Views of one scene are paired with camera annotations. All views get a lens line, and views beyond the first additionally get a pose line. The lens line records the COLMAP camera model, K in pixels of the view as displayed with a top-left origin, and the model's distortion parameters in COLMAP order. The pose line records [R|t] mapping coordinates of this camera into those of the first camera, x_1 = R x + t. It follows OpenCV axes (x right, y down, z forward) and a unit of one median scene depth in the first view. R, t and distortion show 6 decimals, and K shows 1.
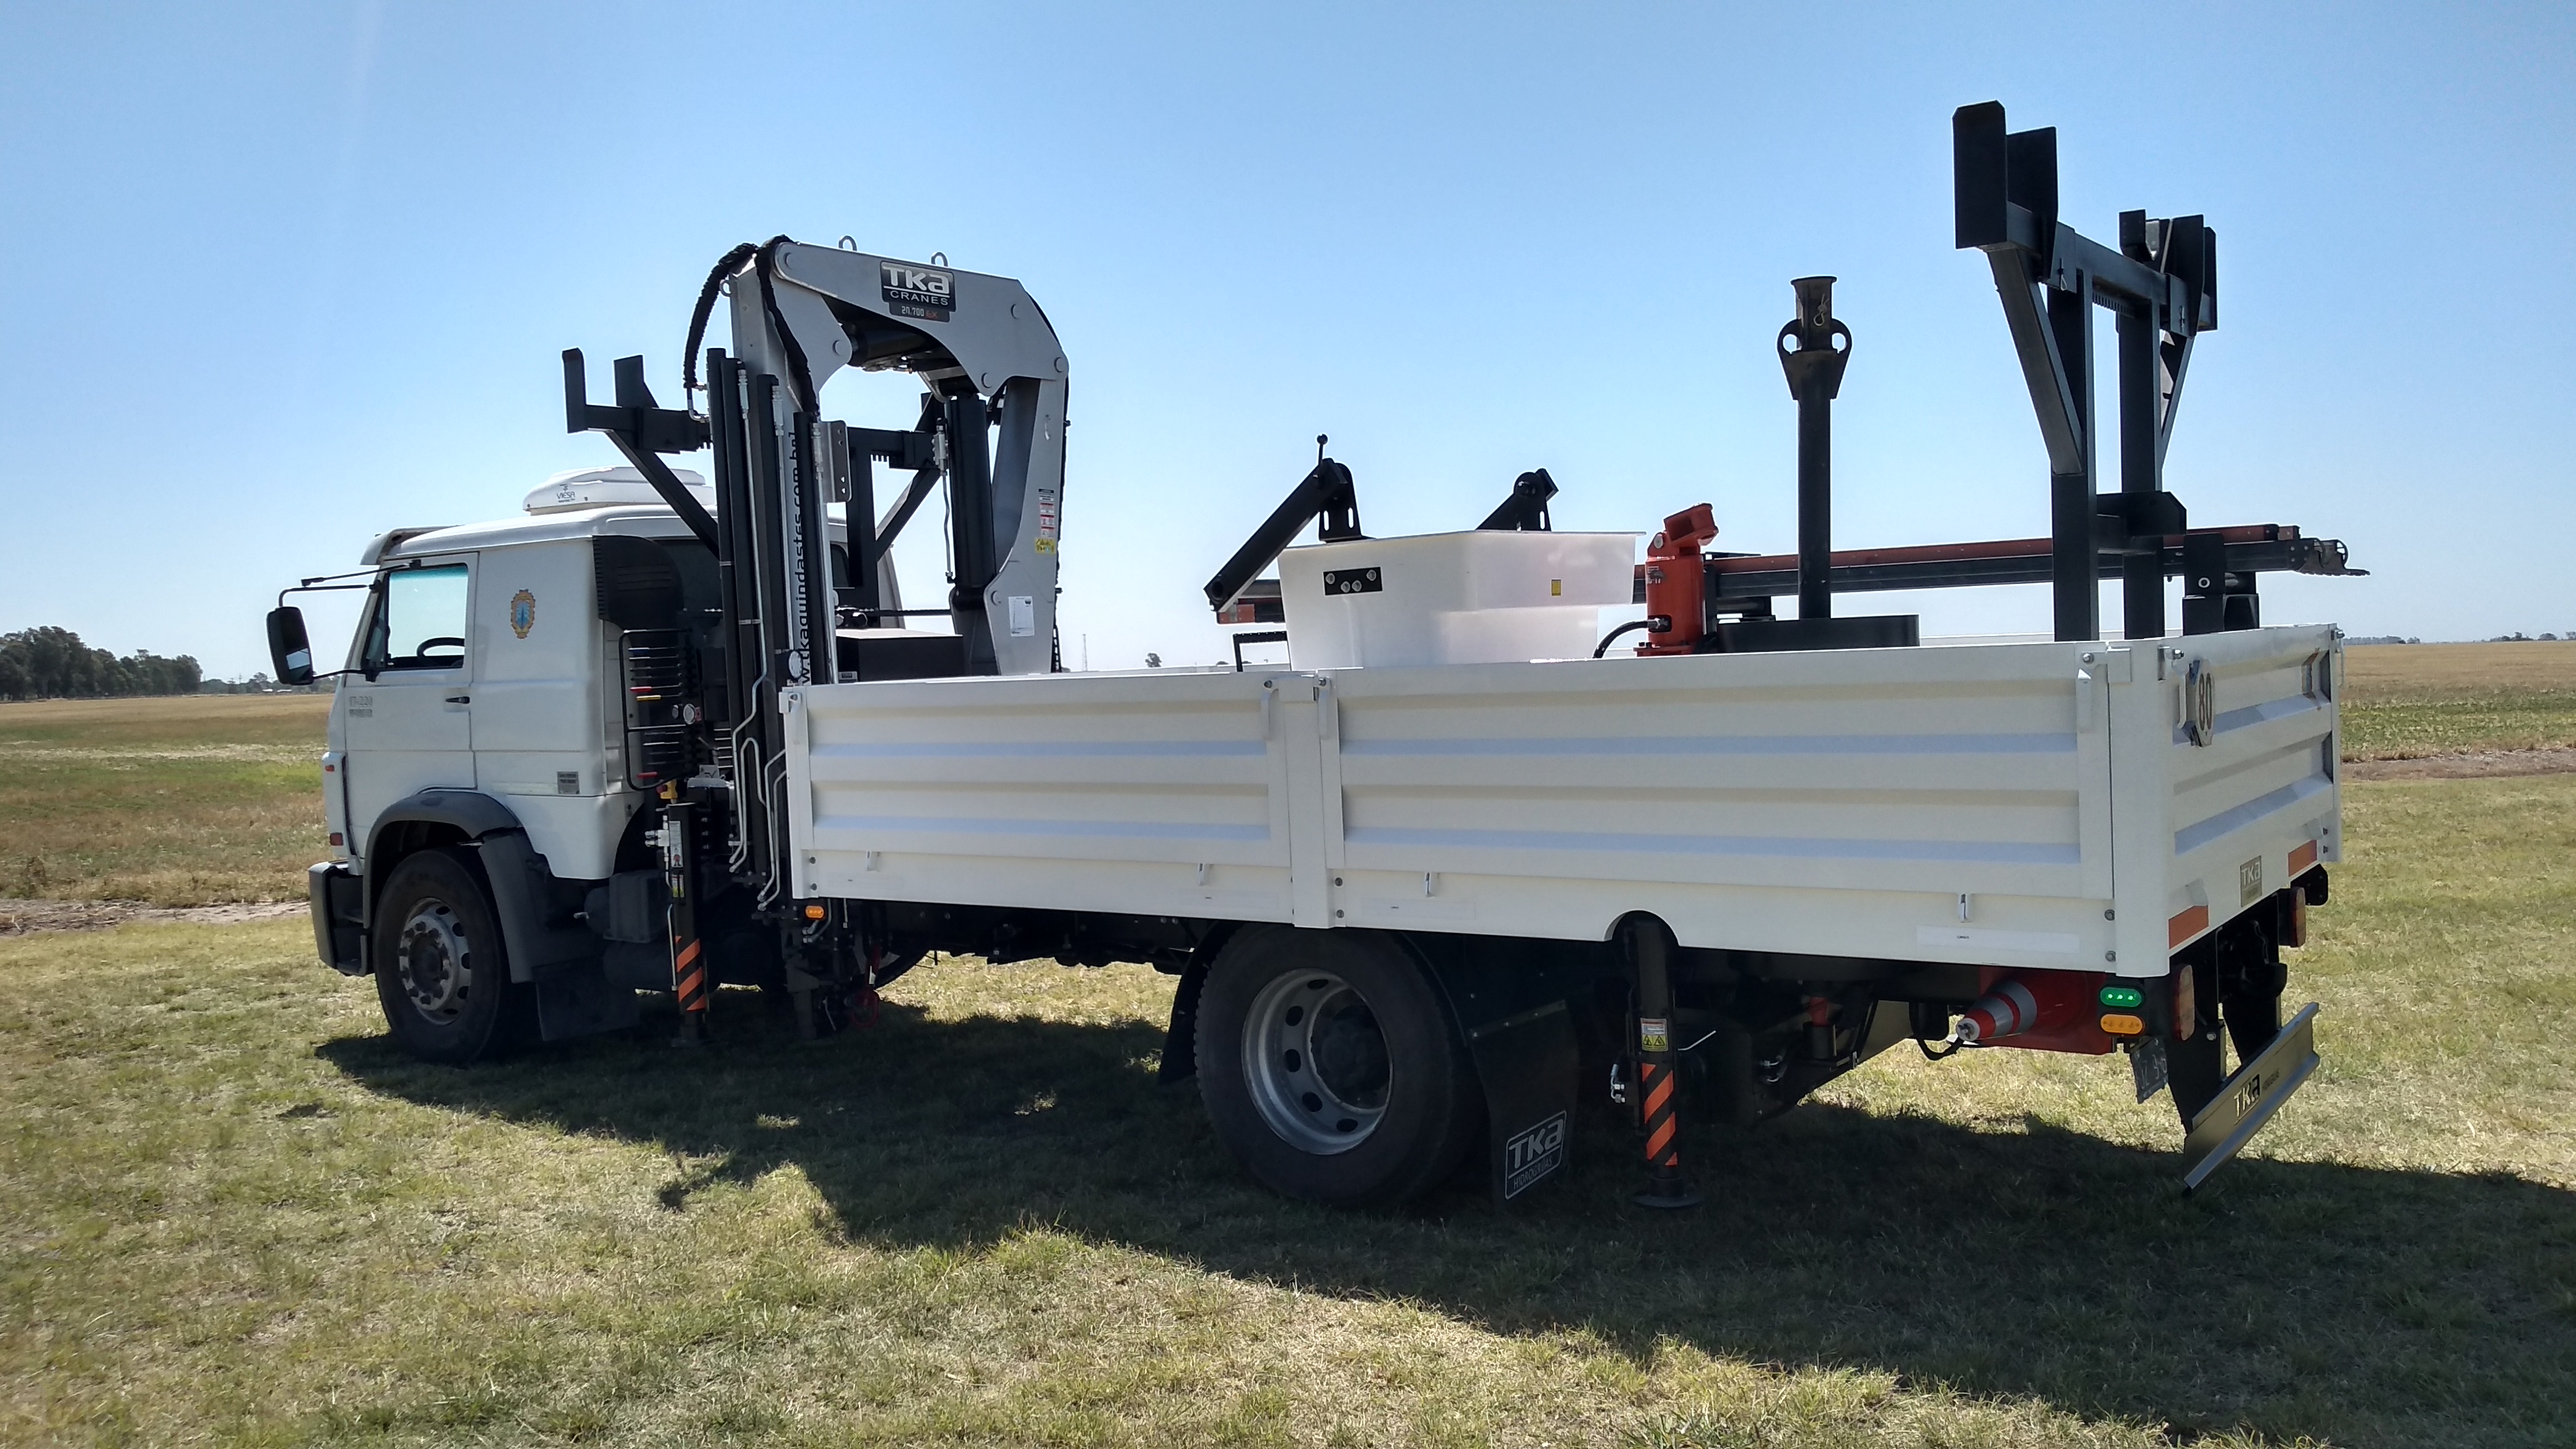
lens RADIAL K [[2001.6, 0, 1288.0], [0, 2001.6, 727.8], [0, 0, 1]] dist [0.064996, -0.031586]
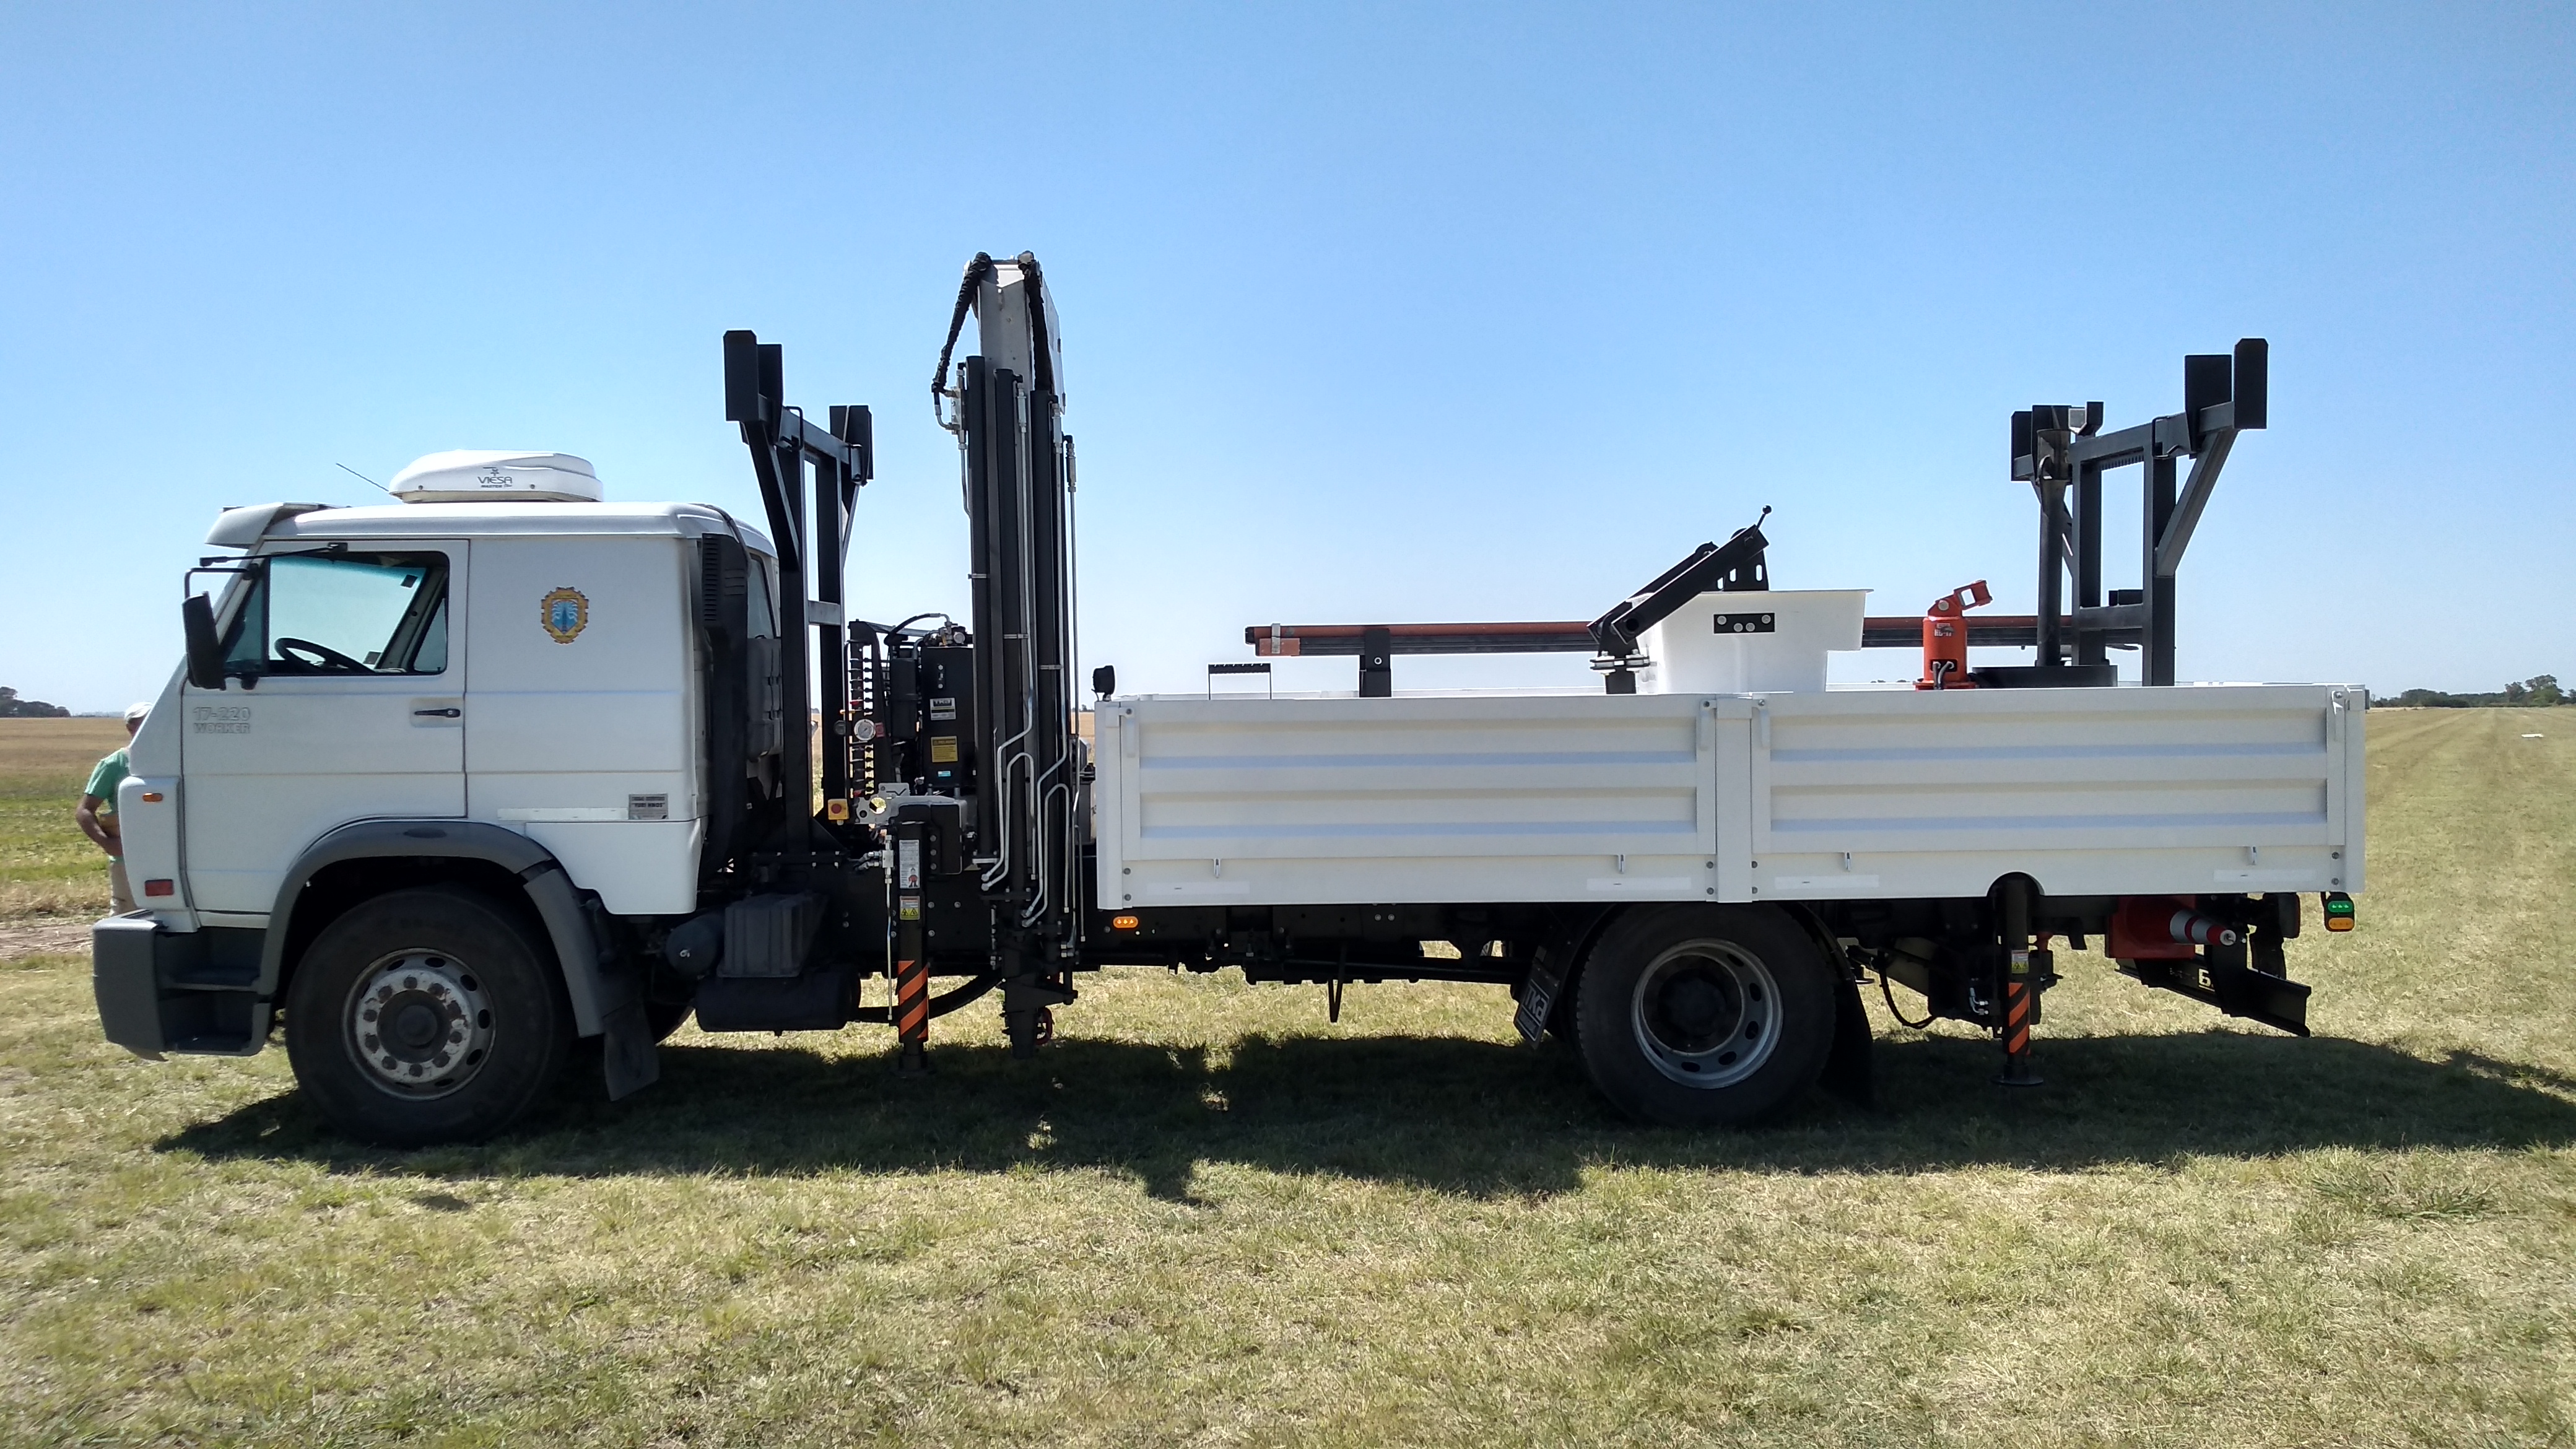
lens RADIAL K [[2001.6, 0, 1281.5], [0, 2001.6, 732.8], [0, 0, 1]] dist [0.064996, -0.031586]
pose [[0.803248, 0.012693, 0.595510, -0.751529], [0.003644, 0.999649, -0.026222, 0.021459], [-0.595634, 0.023233, 0.802920, 0.131985]]
